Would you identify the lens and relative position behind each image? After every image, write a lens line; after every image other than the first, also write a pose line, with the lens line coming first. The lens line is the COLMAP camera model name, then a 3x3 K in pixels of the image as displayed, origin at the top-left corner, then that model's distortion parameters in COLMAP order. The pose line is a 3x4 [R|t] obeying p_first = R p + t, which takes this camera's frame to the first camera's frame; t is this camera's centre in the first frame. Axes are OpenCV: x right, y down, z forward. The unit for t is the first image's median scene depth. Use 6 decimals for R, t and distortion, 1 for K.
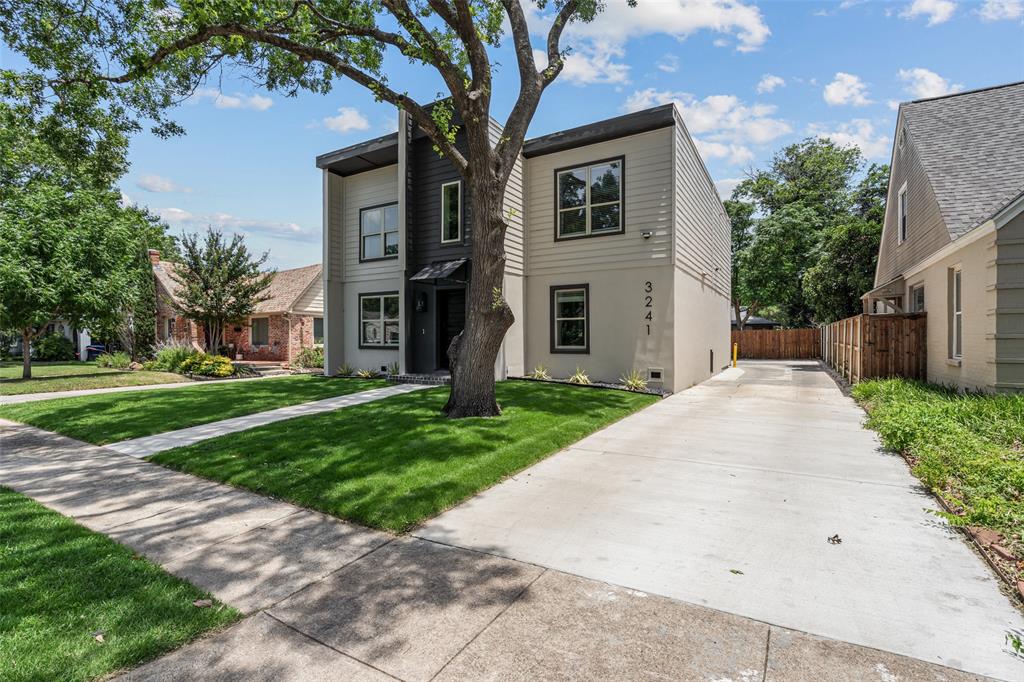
lens RADIAL K [[466.3, 0, 508.7], [0, 466.3, 336.6], [0, 0, 1]] dist [-0.001713, 0.000499]
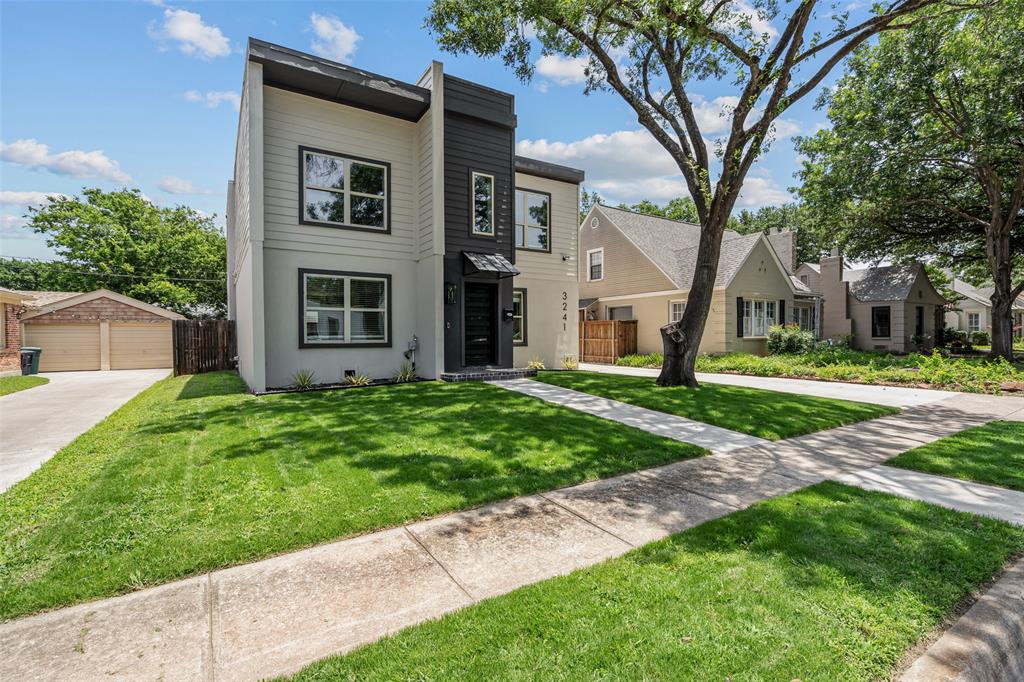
lens RADIAL K [[466.3, 0, 508.7], [0, 466.3, 336.6], [0, 0, 1]] dist [-0.001713, 0.000499]
pose [[0.459341, -0.003647, 0.888253, -0.949537], [0.000725, 0.999993, 0.003731, 0.007600], [-0.888260, -0.001069, 0.459340, 0.491092]]
